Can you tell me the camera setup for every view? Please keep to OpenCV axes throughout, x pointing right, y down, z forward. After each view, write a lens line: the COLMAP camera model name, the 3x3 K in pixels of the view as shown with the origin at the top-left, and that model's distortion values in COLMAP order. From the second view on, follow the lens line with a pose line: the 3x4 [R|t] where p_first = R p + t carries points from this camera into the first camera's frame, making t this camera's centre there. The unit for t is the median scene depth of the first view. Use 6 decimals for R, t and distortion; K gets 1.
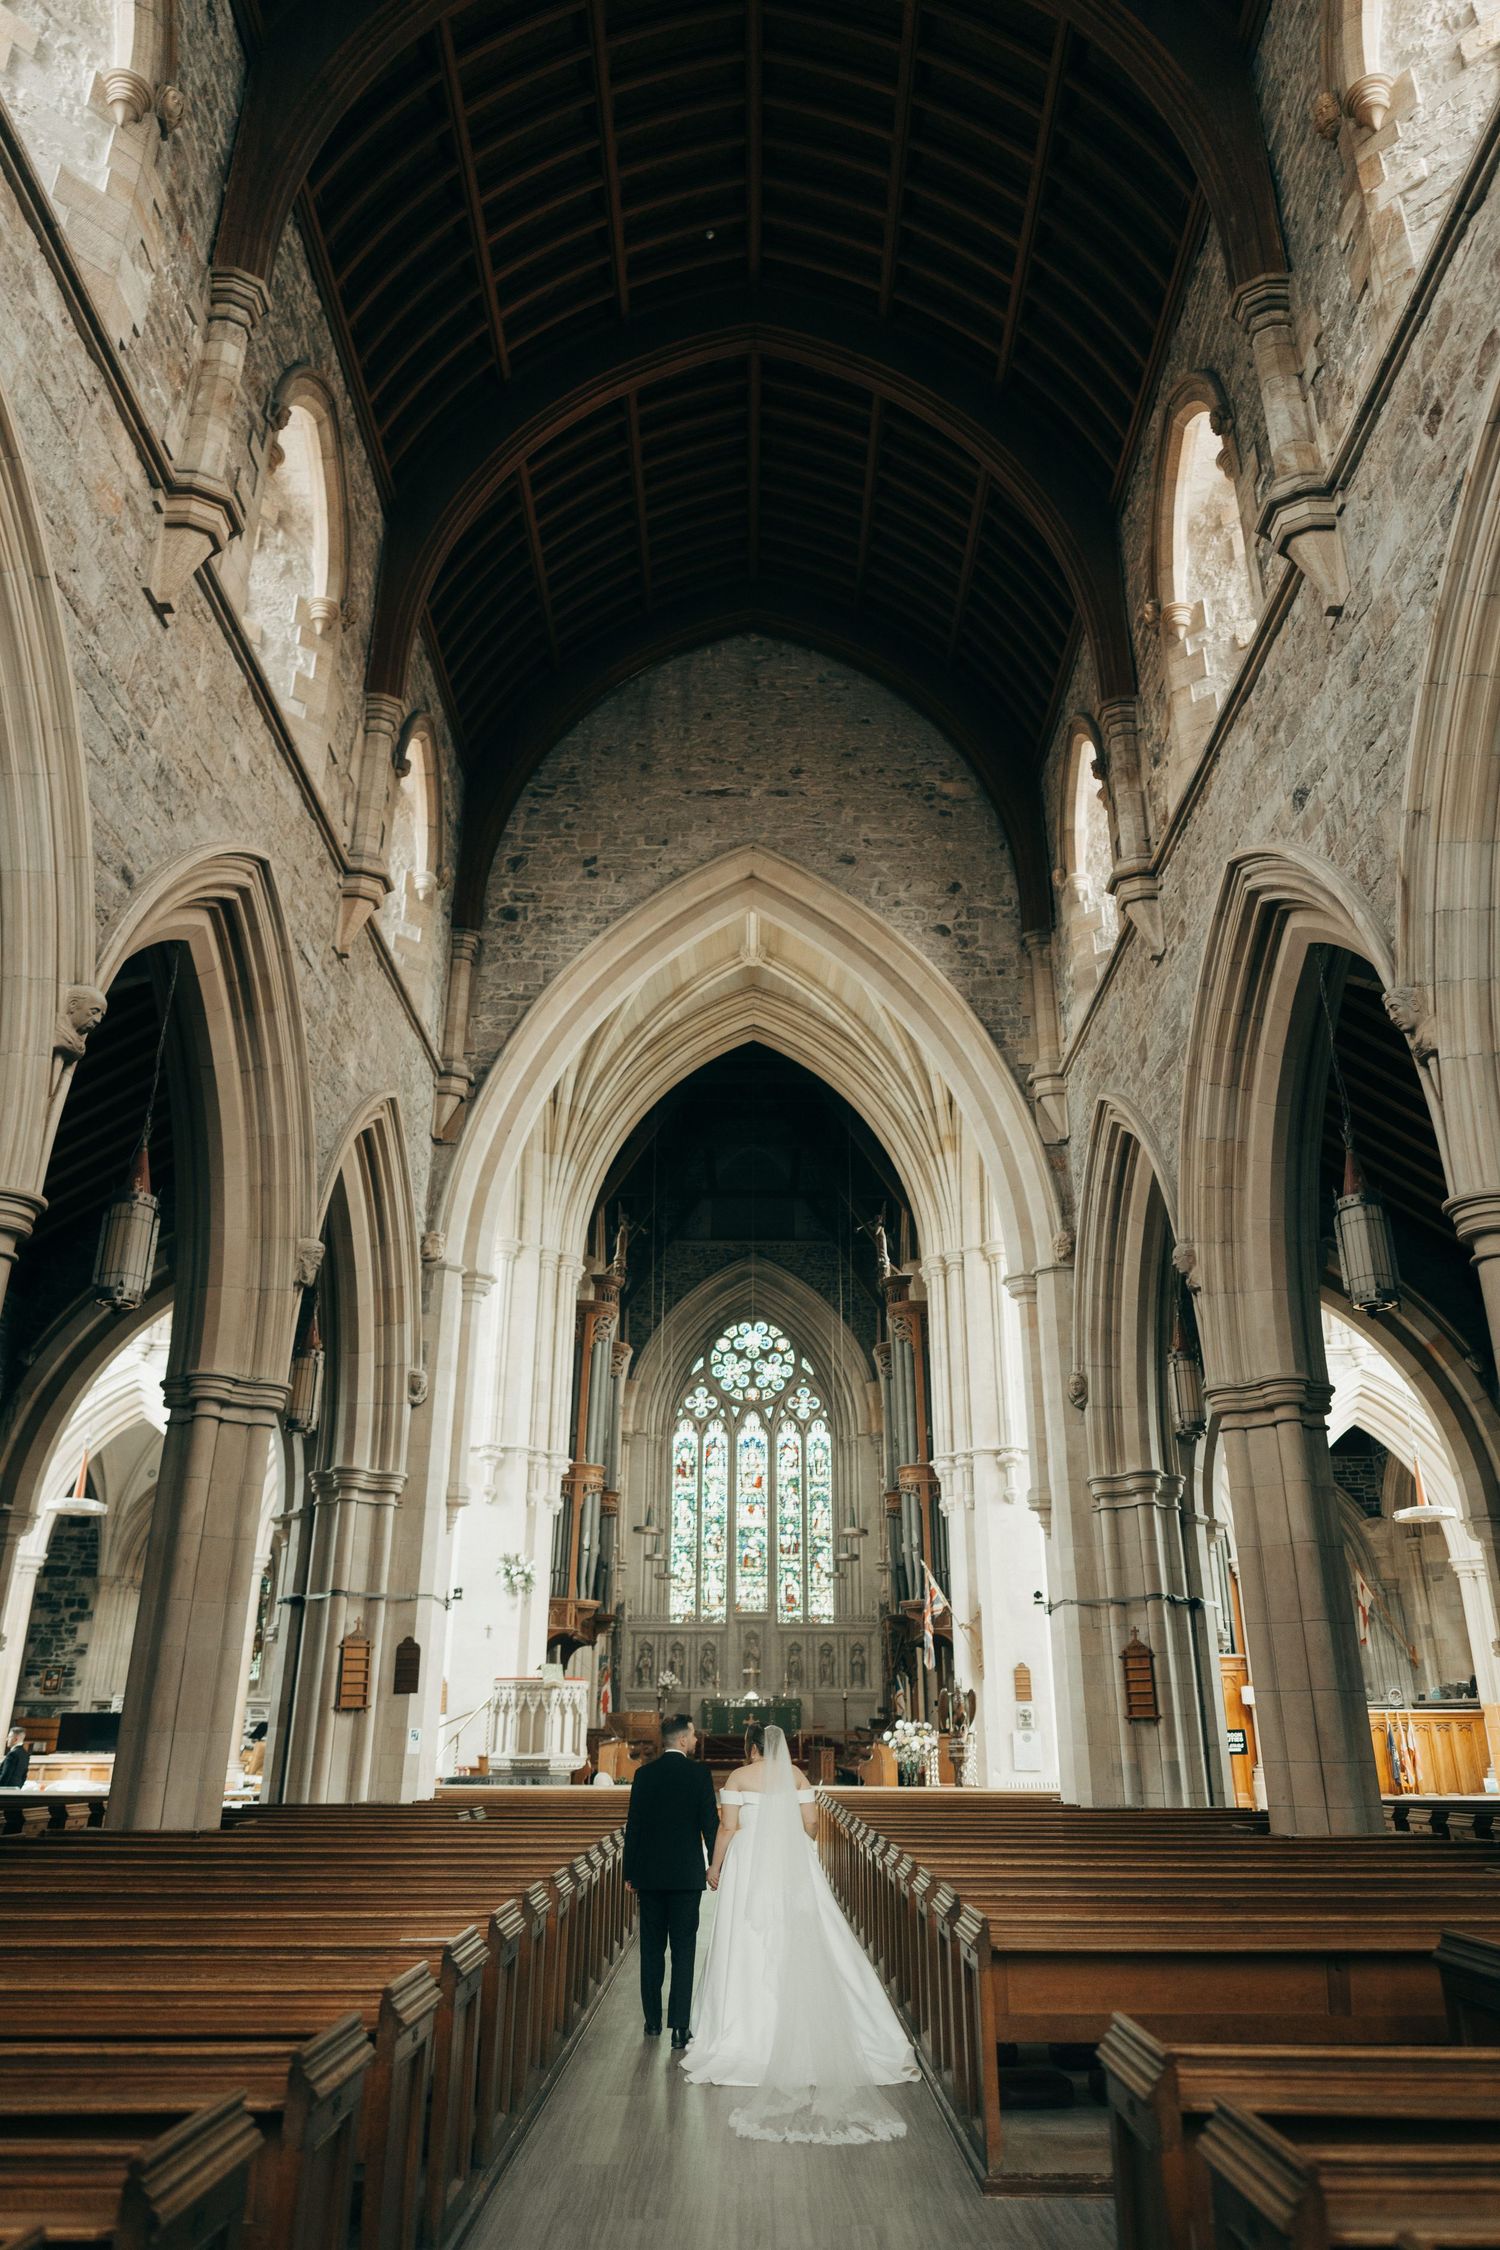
lens RADIAL K [[1388.6, 0, 740.9], [0, 1388.6, 1141.3], [0, 0, 1]] dist [-0.003697, 0.001487]
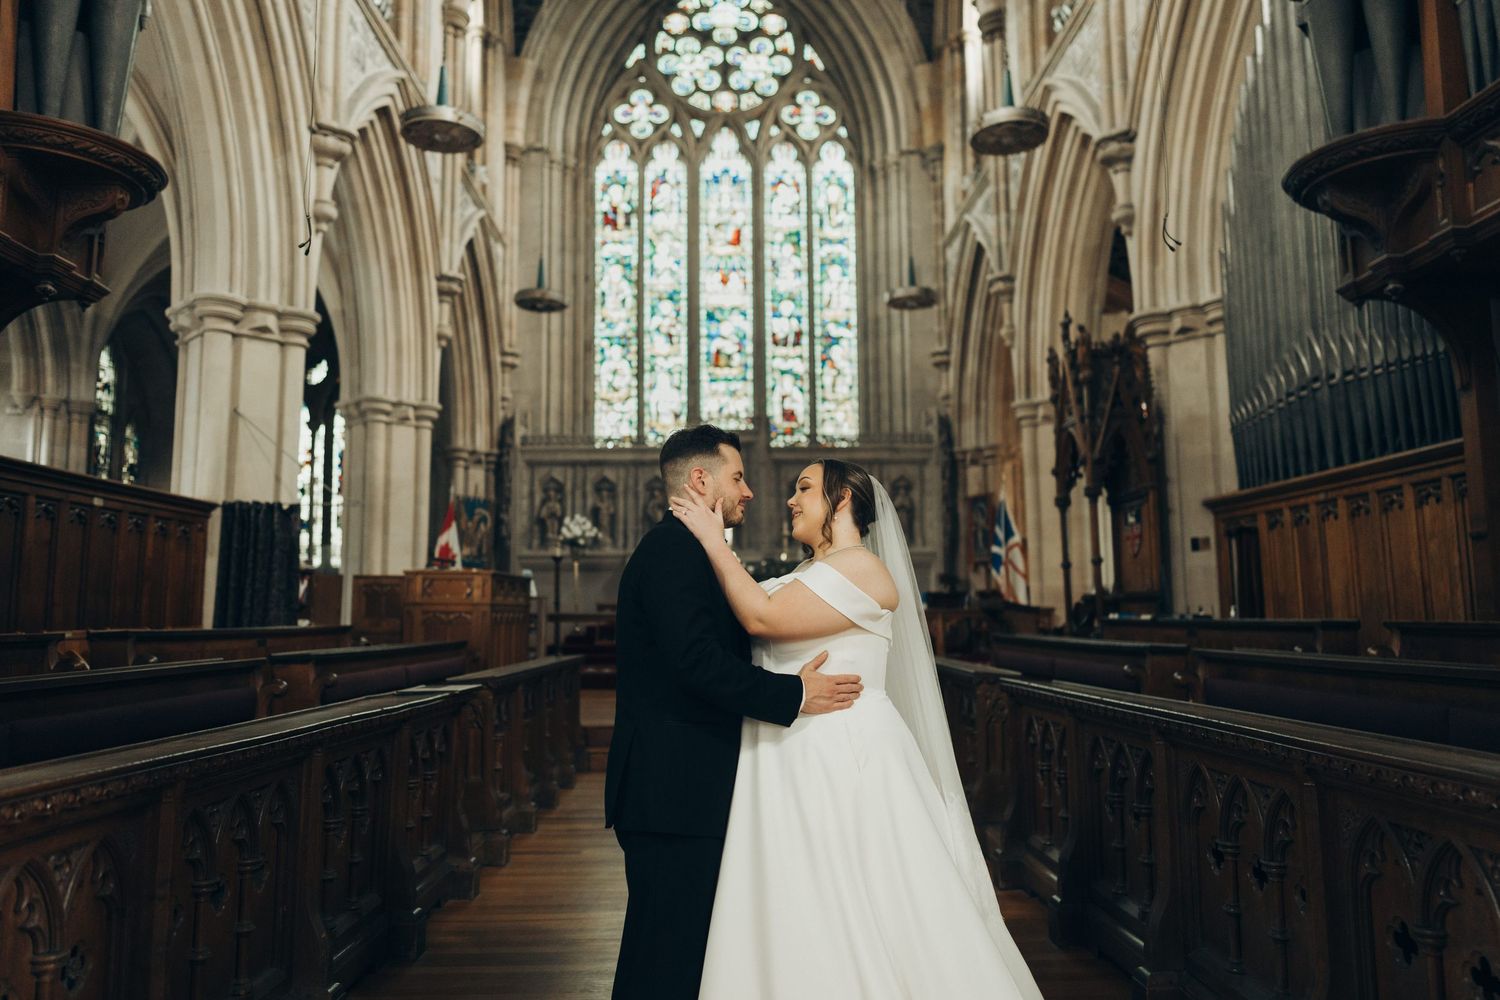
lens RADIAL K [[1037.9, 0, 746.8], [0, 1037.9, 472.4], [0, 0, 1]] dist [-0.009559, 0.002306]
pose [[0.999528, -0.011572, 0.028453, 0.003299], [0.003700, 0.964931, 0.262476, 0.239917], [-0.030493, -0.262247, 0.964519, 0.562341]]
